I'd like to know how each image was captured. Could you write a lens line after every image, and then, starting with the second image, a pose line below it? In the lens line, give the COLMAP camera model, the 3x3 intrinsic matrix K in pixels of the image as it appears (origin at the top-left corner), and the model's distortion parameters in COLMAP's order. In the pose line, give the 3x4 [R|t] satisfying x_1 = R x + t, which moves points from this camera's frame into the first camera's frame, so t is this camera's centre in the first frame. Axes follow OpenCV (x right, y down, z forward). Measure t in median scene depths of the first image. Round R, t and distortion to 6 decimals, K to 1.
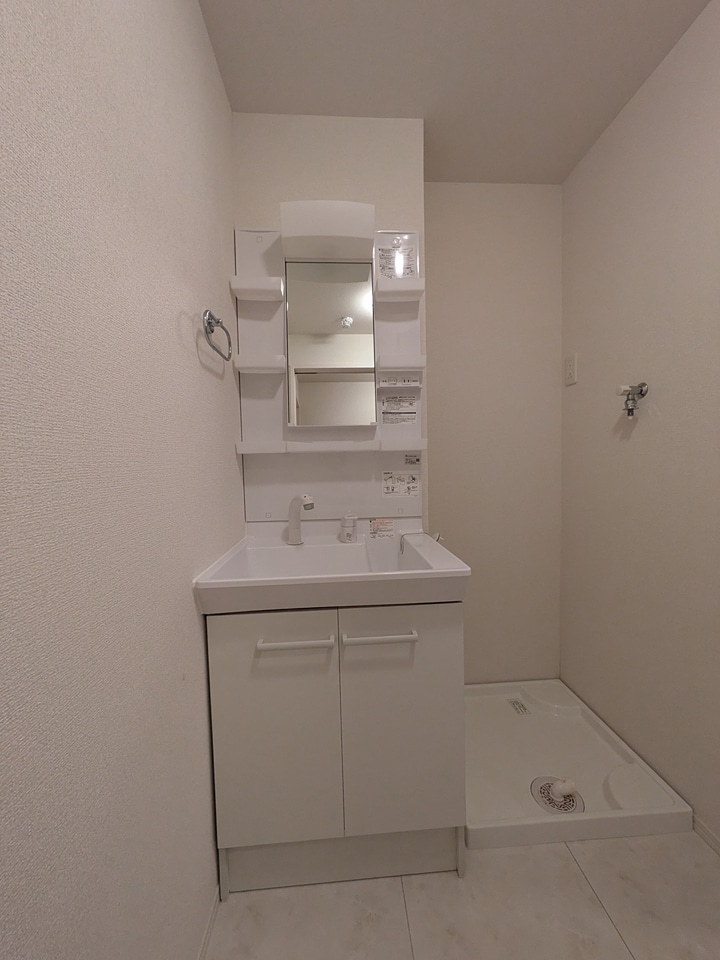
lens RADIAL K [[382.2, 0, 363.5], [0, 382.2, 480.4], [0, 0, 1]] dist [-0.006177, 0.006815]
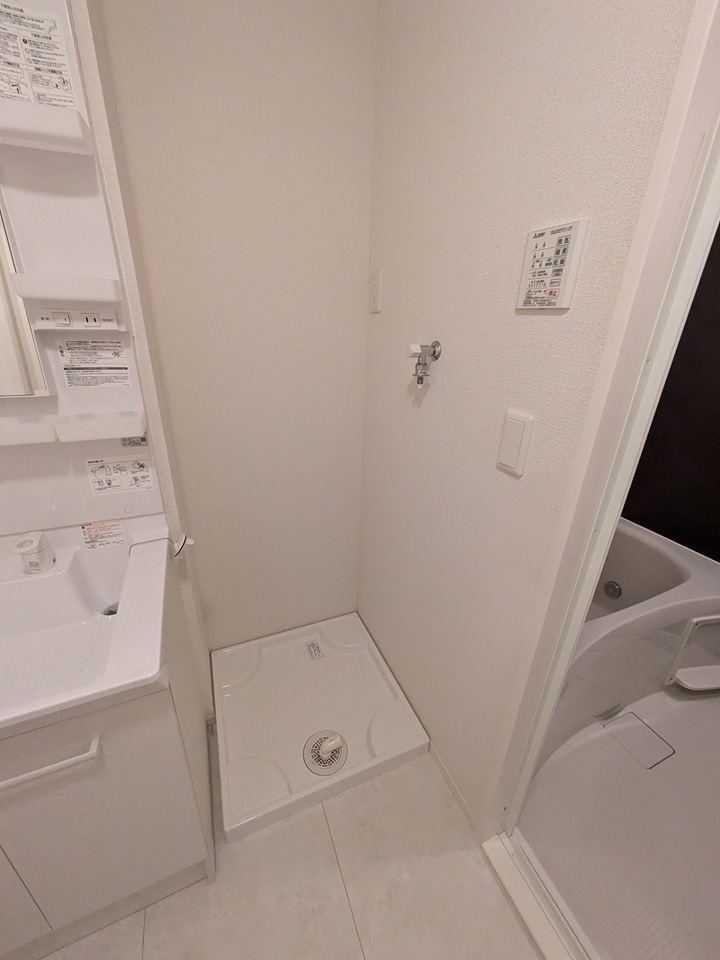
lens RADIAL K [[382.2, 0, 363.5], [0, 382.2, 480.4], [0, 0, 1]] dist [-0.006177, 0.006815]
pose [[0.944243, -0.083366, 0.318522, 0.292659], [-0.032875, 0.938707, 0.343145, -0.234263], [-0.327605, -0.334484, 0.883626, 0.241773]]
